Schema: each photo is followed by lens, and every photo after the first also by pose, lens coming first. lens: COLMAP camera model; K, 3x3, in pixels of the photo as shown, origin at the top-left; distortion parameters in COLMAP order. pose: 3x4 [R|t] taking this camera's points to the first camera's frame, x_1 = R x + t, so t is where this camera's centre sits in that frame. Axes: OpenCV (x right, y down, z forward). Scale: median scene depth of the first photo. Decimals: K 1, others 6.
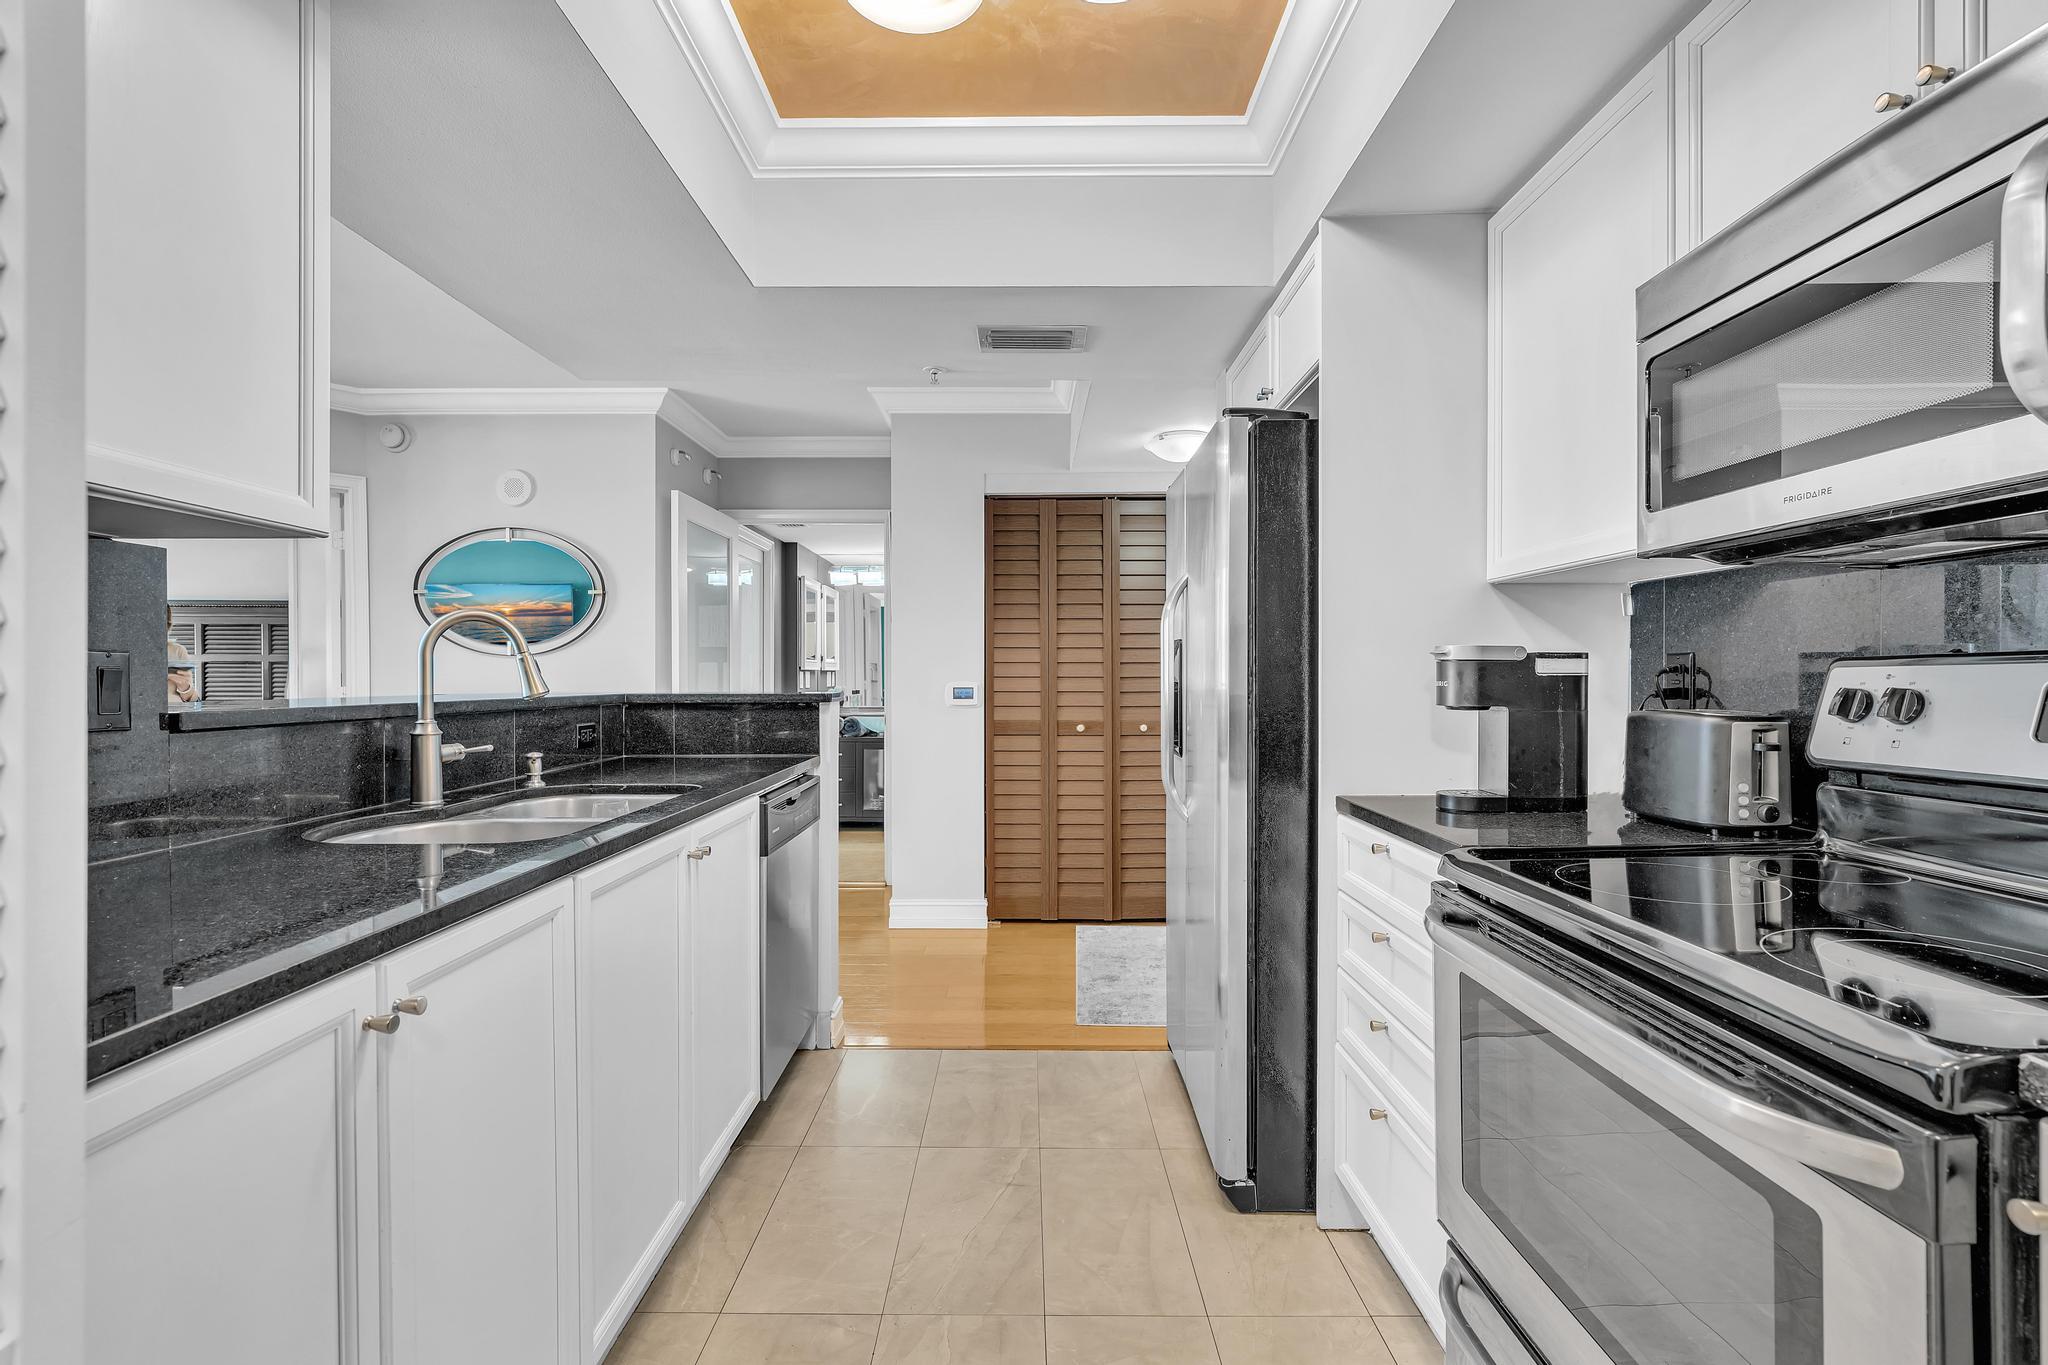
lens RADIAL K [[913.5, 0, 1020.7], [0, 913.5, 681.8], [0, 0, 1]] dist [-0.000822, 0.000014]
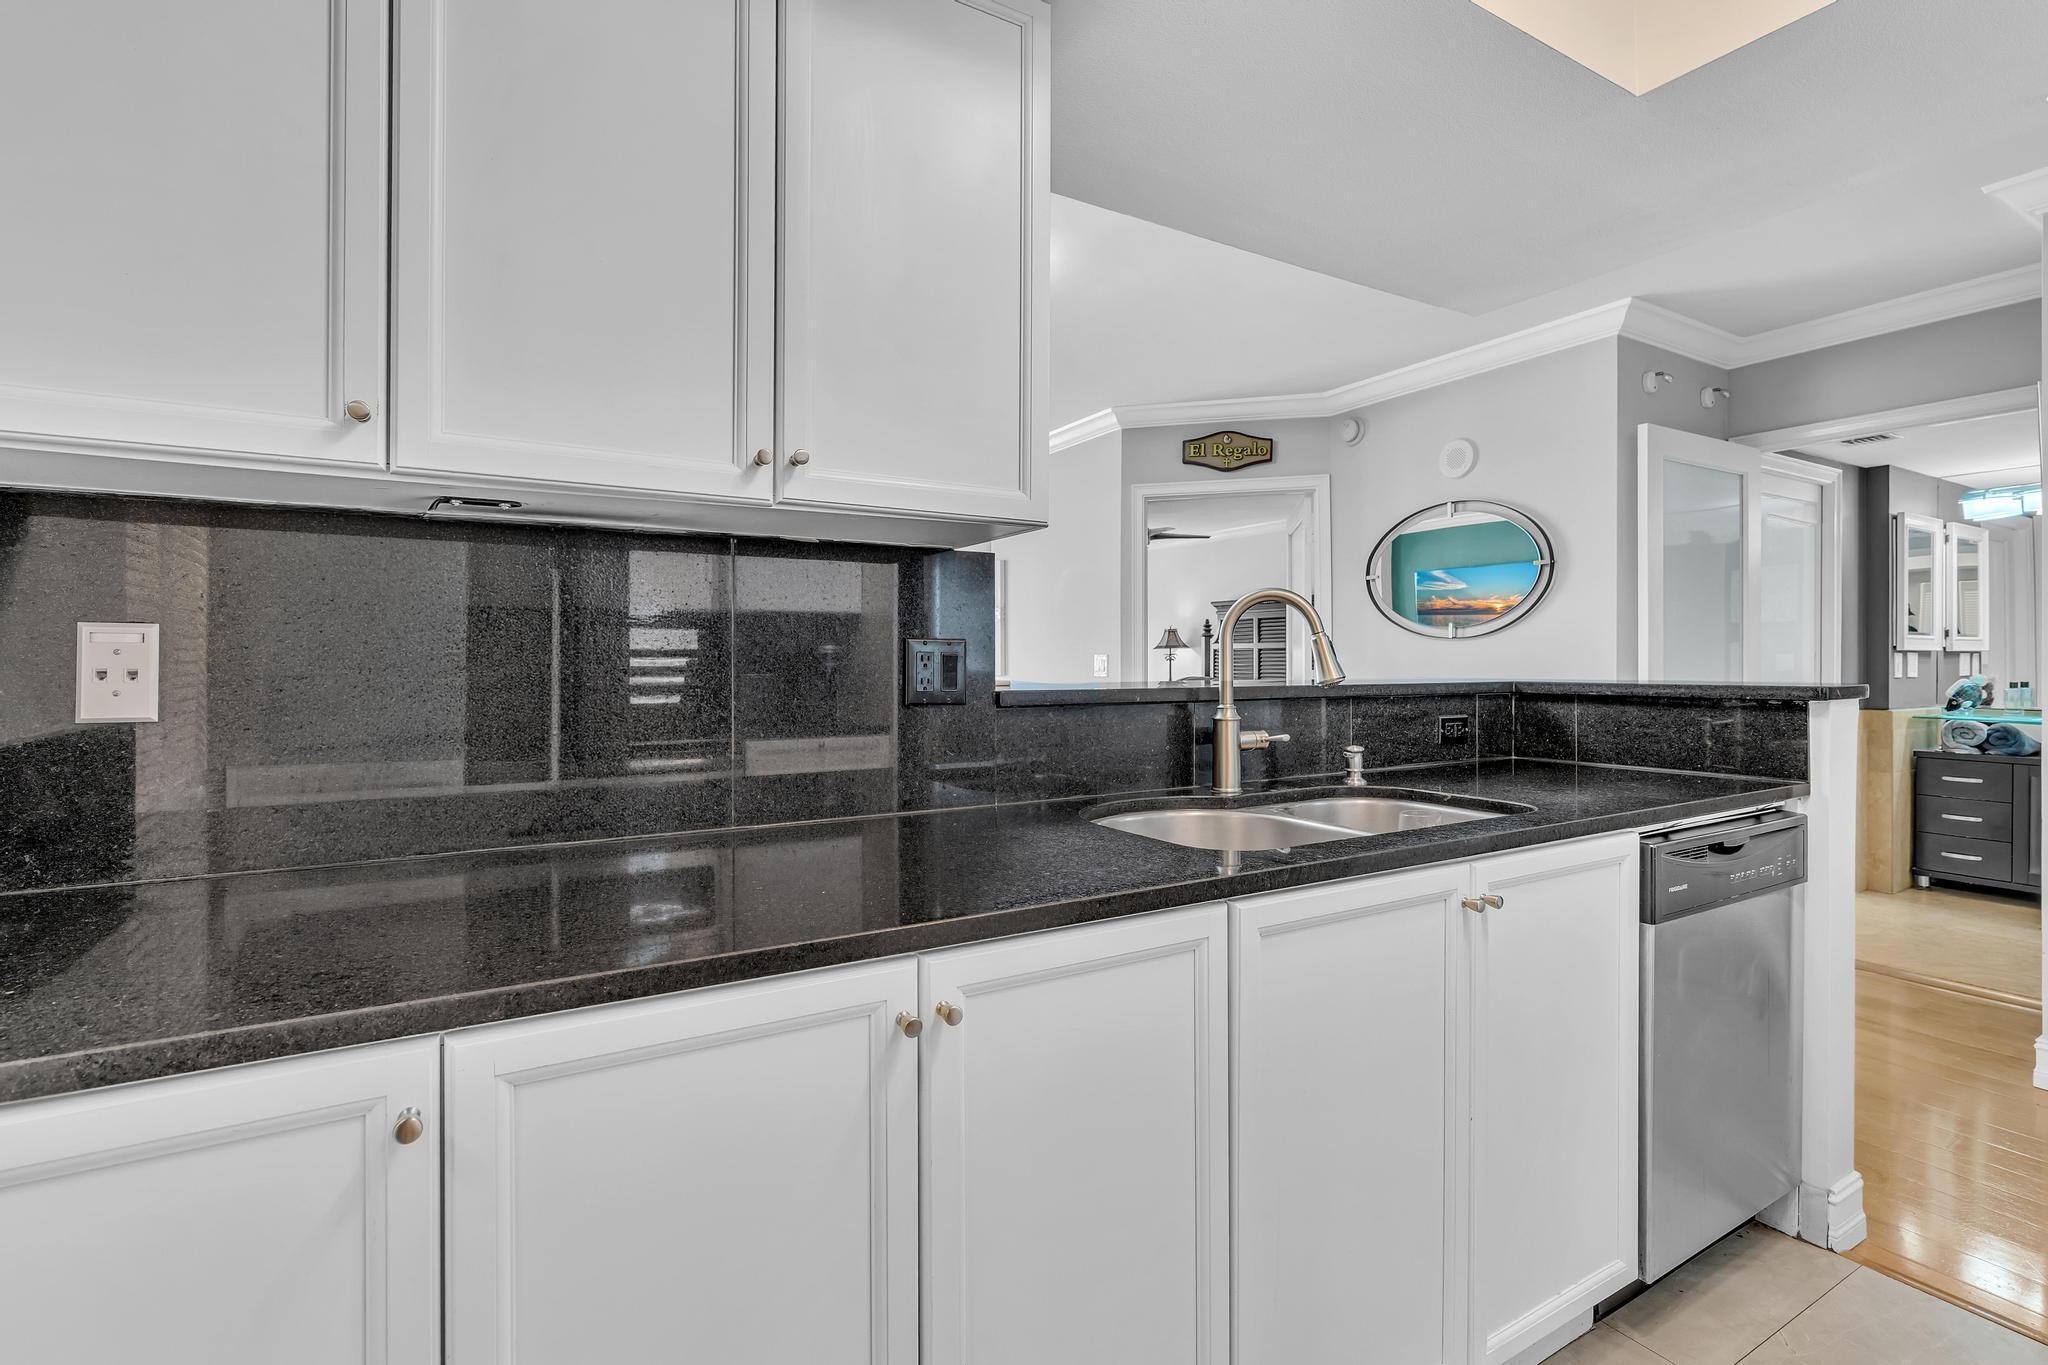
lens RADIAL K [[940.5, 0, 1023.2], [0, 940.5, 666.1], [0, 0, 1]] dist [0.001696, 0.000855]
pose [[0.515346, 0.004211, -0.856972, 0.066578], [-0.004265, 0.999988, 0.002349, -0.000737], [0.856971, 0.002444, 0.515358, 0.195975]]
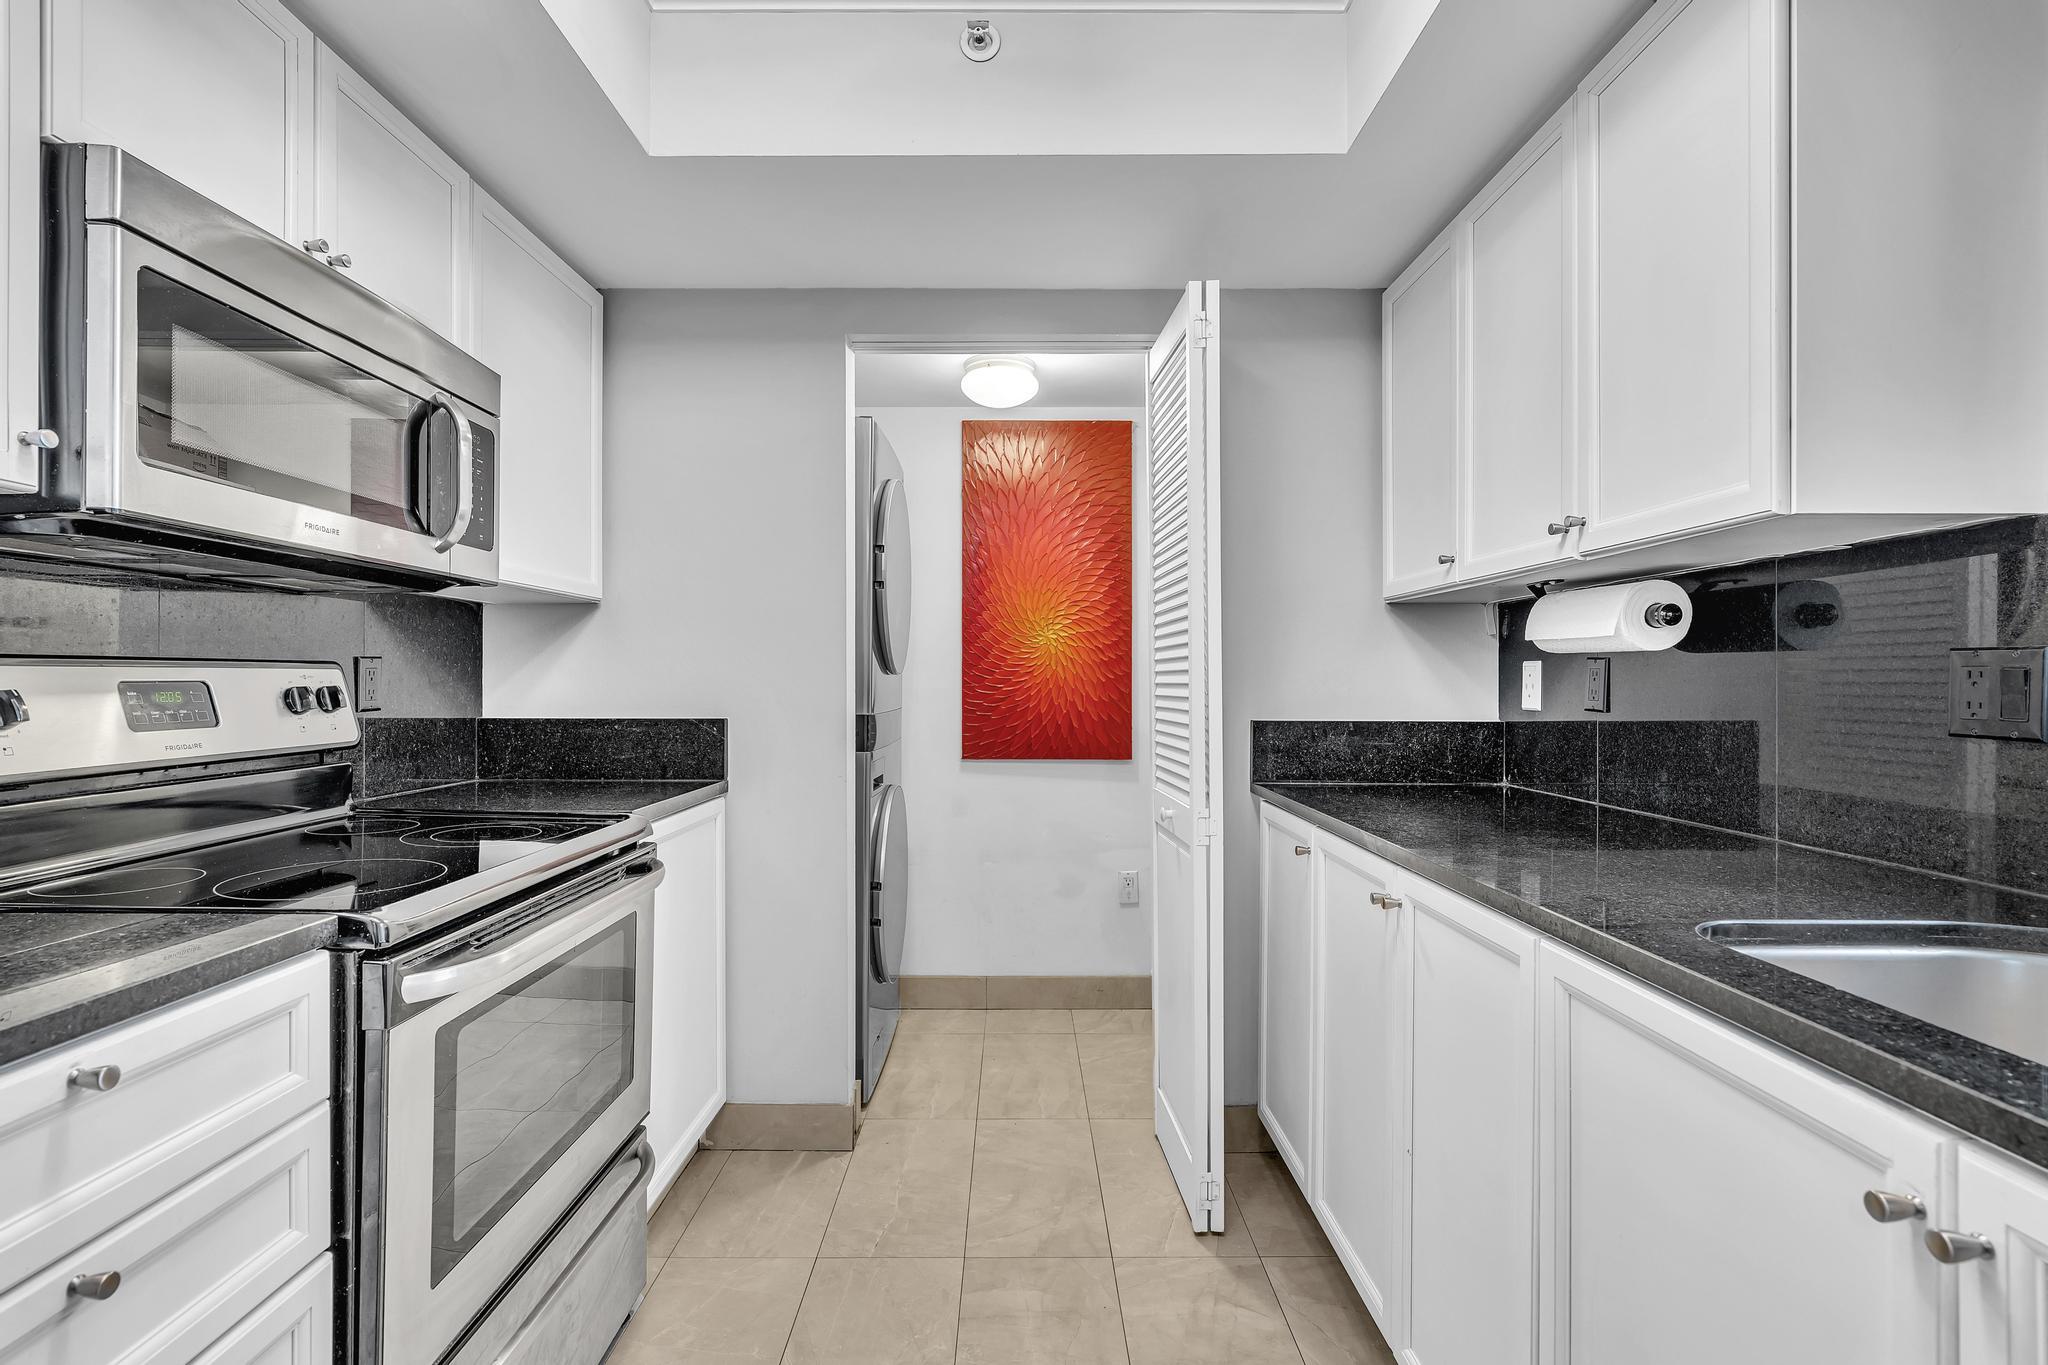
lens RADIAL K [[935.2, 0, 1013.5], [0, 935.2, 678.1], [0, 0, 1]] dist [-0.001932, -0.000119]
pose [[-0.999998, 0.000909, 0.001477, -0.023132], [0.000913, 0.999997, 0.002456, -0.003089], [-0.001475, 0.002457, -0.999996, 0.860767]]
